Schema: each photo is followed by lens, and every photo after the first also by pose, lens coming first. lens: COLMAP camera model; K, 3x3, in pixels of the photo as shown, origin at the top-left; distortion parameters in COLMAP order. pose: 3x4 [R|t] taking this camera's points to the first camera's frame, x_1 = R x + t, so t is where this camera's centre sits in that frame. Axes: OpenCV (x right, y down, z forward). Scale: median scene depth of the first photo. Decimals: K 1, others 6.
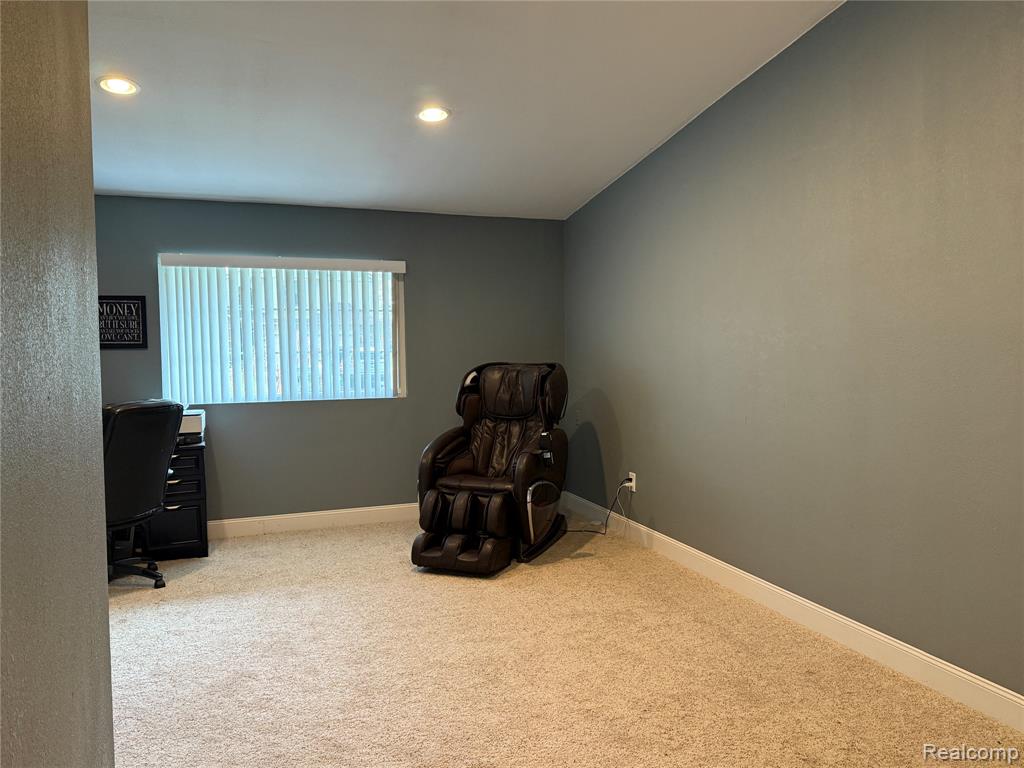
lens RADIAL K [[808.5, 0, 515.8], [0, 808.5, 383.2], [0, 0, 1]] dist [0.081461, -0.003027]
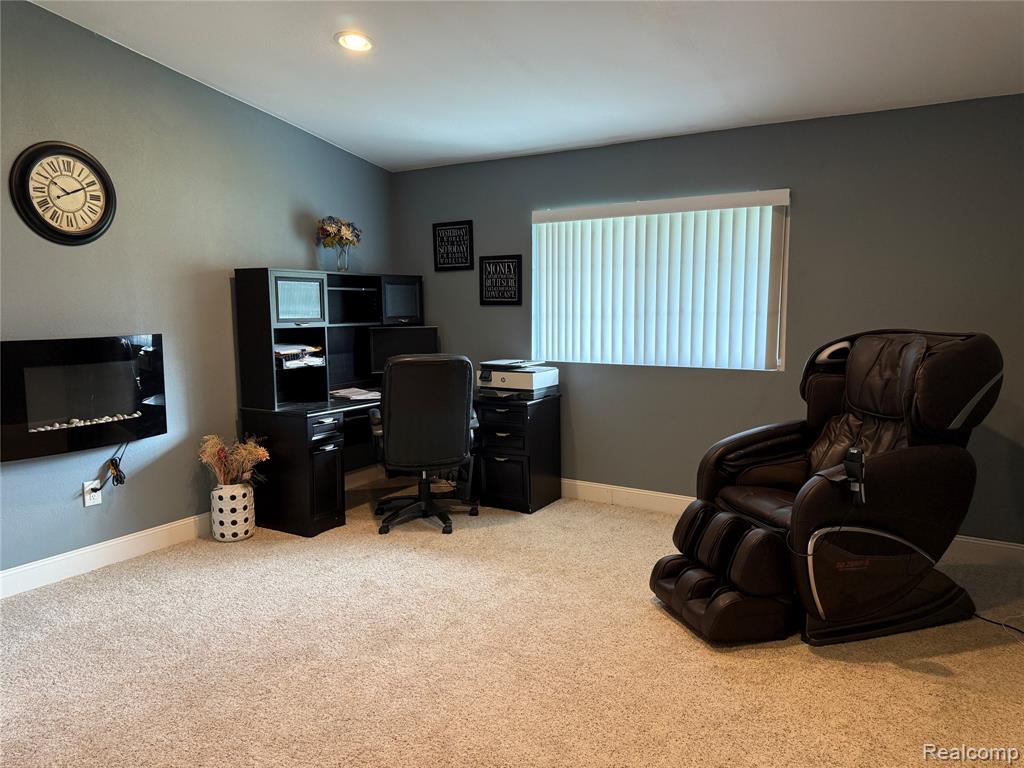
lens RADIAL K [[709.1, 0, 514.1], [0, 709.1, 387.8], [0, 0, 1]] dist [0.055793, -0.075006]
pose [[0.611176, 0.097618, -0.785452, 0.267765], [-0.042506, 0.994981, 0.090583, -0.019113], [0.790353, -0.021976, 0.612258, 0.437208]]
